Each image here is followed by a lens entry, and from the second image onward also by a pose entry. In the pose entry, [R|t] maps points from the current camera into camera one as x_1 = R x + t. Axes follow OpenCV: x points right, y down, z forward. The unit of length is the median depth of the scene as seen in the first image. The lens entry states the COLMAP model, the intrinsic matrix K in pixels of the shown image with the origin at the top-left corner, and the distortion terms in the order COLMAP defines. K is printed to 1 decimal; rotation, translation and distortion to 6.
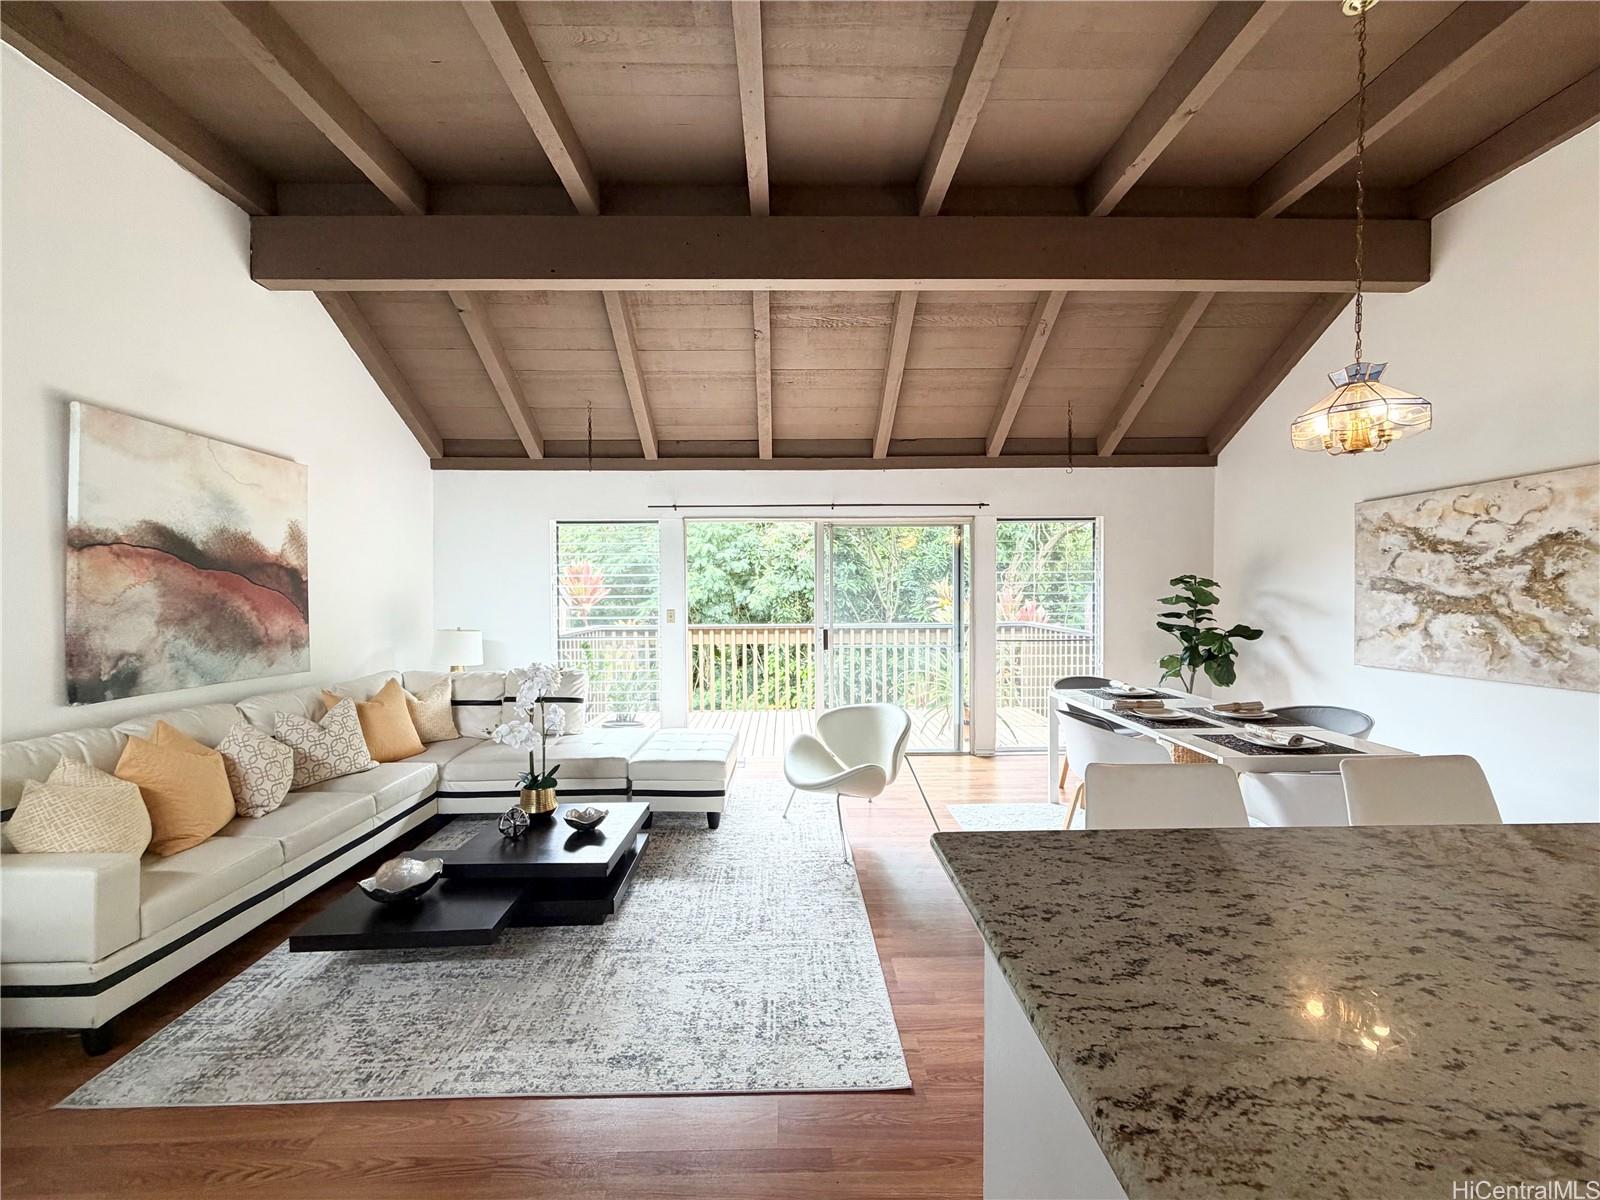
lens RADIAL K [[634.5, 0, 798.8], [0, 634.5, 601.6], [0, 0, 1]] dist [-0.000627, 0.000396]
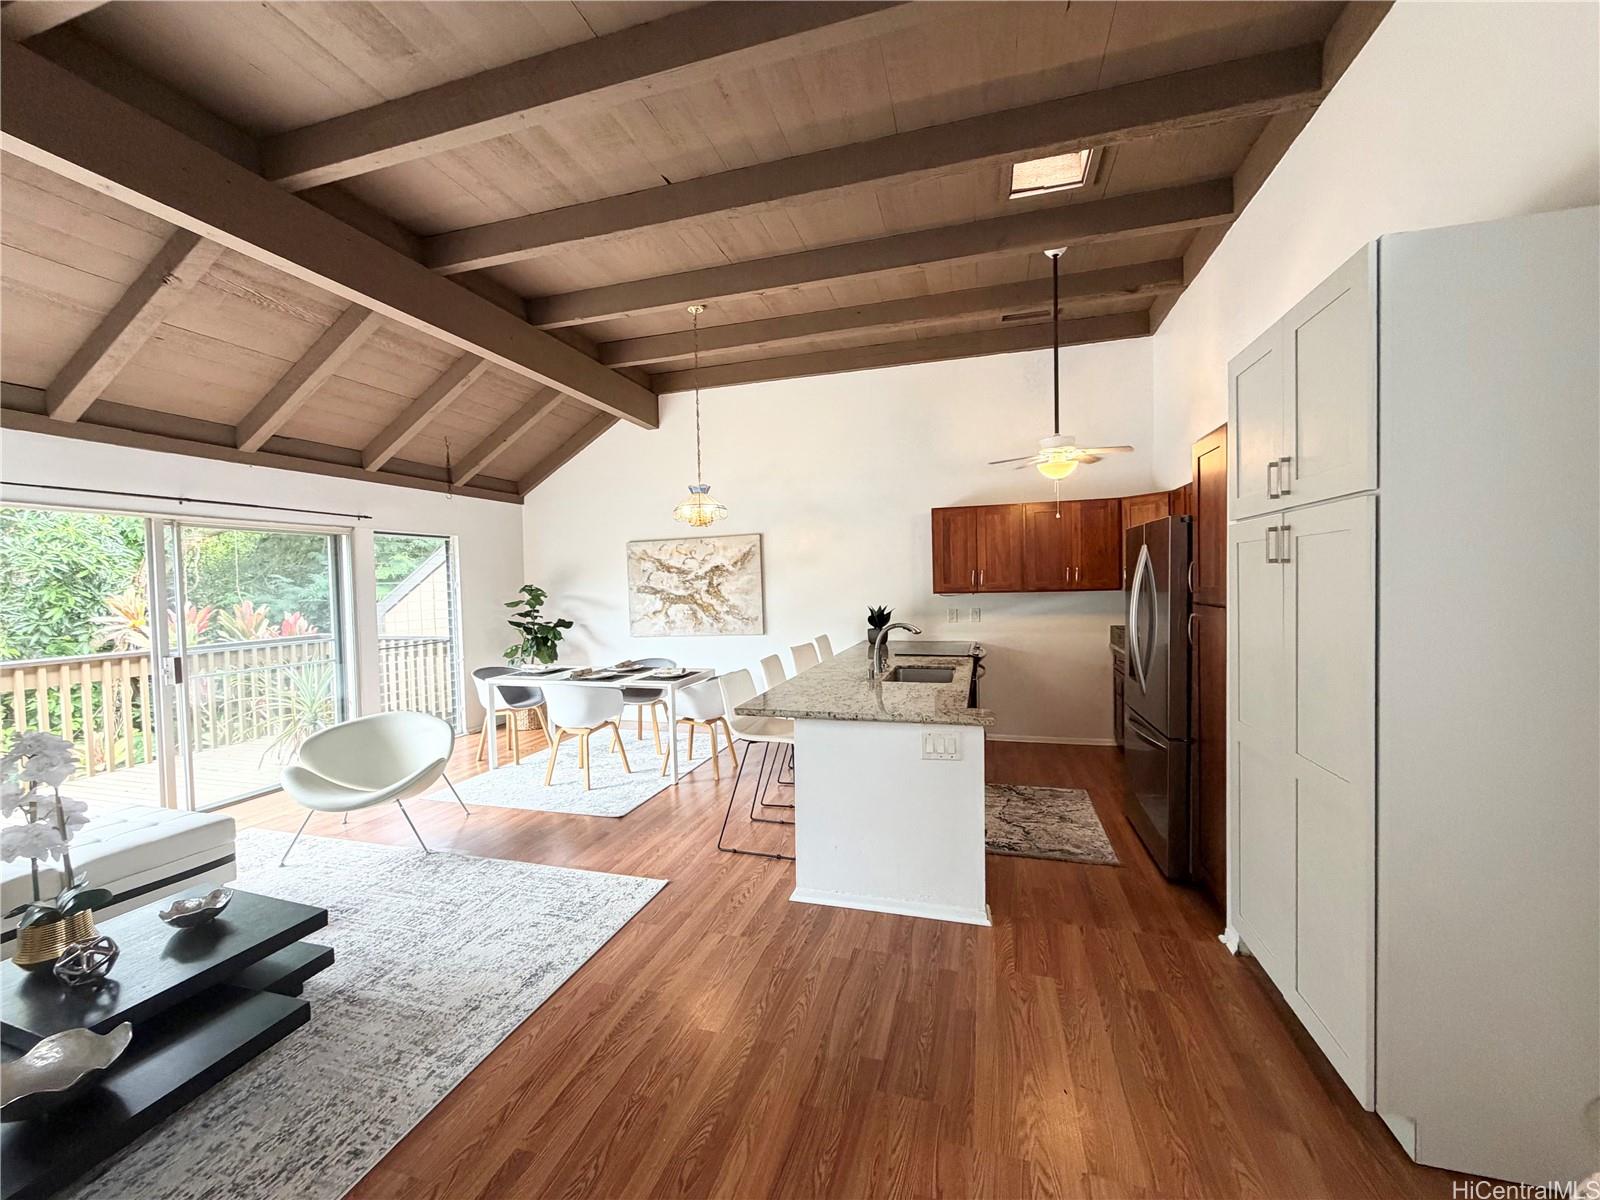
lens RADIAL K [[634.5, 0, 795.6], [0, 634.5, 600.5], [0, 0, 1]] dist [-0.000627, 0.000396]
pose [[0.305901, -0.030152, 0.951586, -0.678999], [0.042402, 0.998938, 0.018022, -0.011317], [-0.951119, 0.034836, 0.306854, 0.052606]]
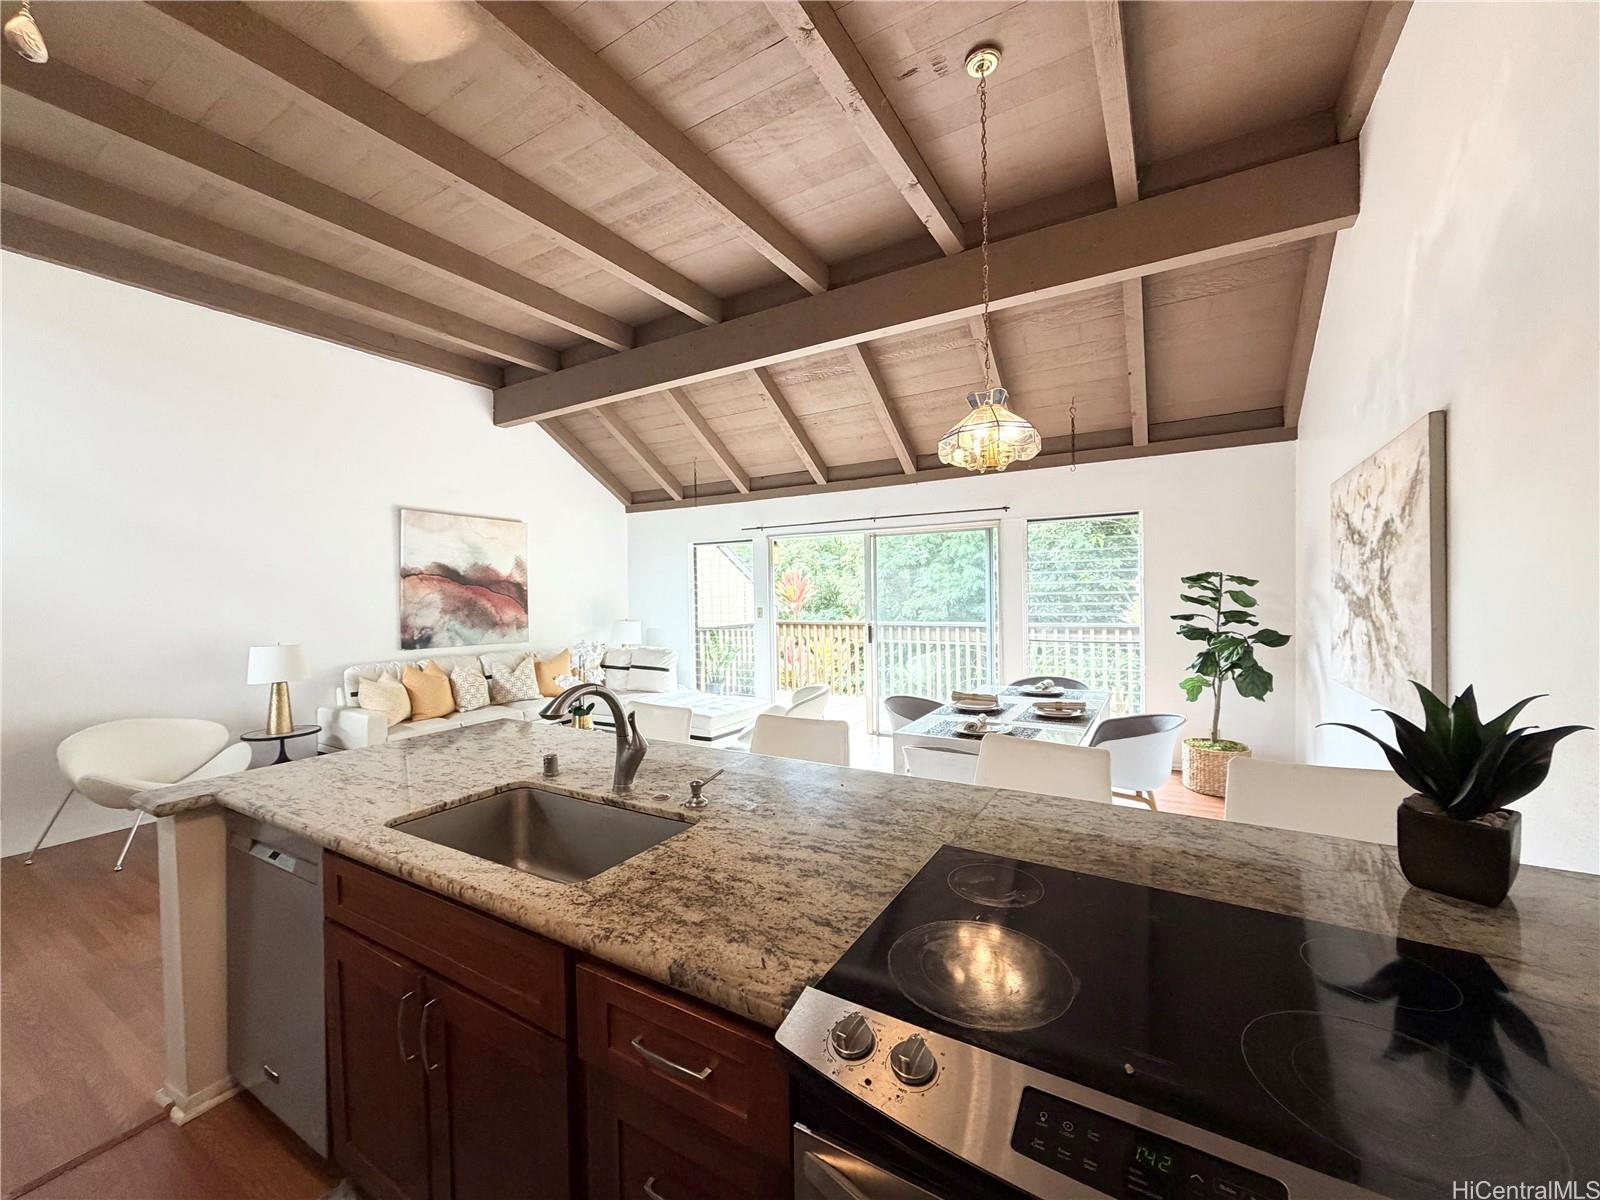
lens RADIAL K [[634.5, 0, 796.1], [0, 634.5, 600.5], [0, 0, 1]] dist [-0.000627, 0.000396]
pose [[0.846513, -0.000686, -0.532367, 0.800089], [0.000908, 1.000000, 0.000154, -0.003157], [0.532367, -0.000614, 0.846514, -0.081216]]
